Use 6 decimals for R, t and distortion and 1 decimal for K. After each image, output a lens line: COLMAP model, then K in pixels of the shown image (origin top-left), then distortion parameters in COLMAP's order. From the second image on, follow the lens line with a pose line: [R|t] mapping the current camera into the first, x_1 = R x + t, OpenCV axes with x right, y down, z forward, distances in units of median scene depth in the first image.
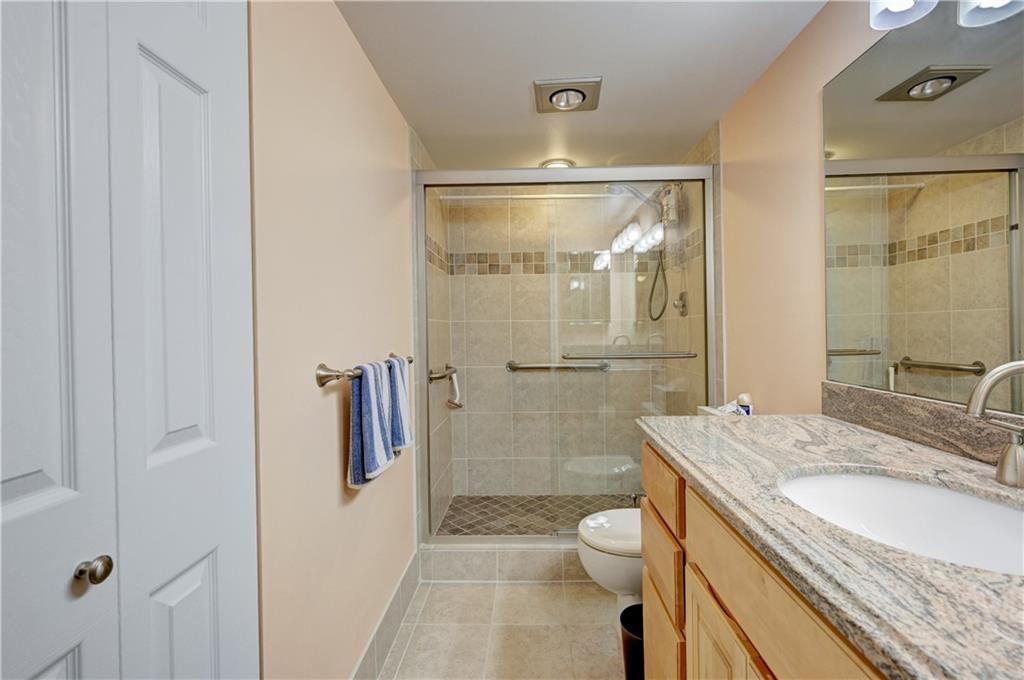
lens RADIAL K [[473.7, 0, 512.2], [0, 473.7, 323.0], [0, 0, 1]] dist [-0.000831, 0.000365]
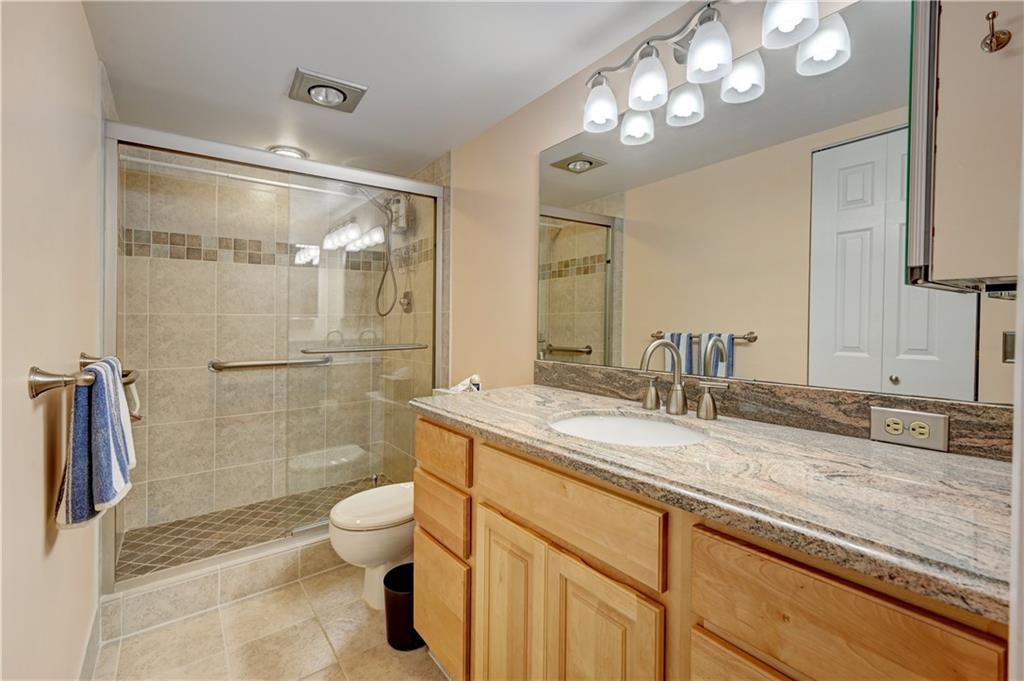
lens RADIAL K [[454.9, 0, 511.6], [0, 454.9, 324.6], [0, 0, 1]] dist [-0.000333, 0.000383]
pose [[0.780118, 0.003894, 0.625620, -0.136208], [-0.010581, 0.999920, 0.006971, 0.003978], [-0.625543, -0.012058, 0.780097, -0.006722]]
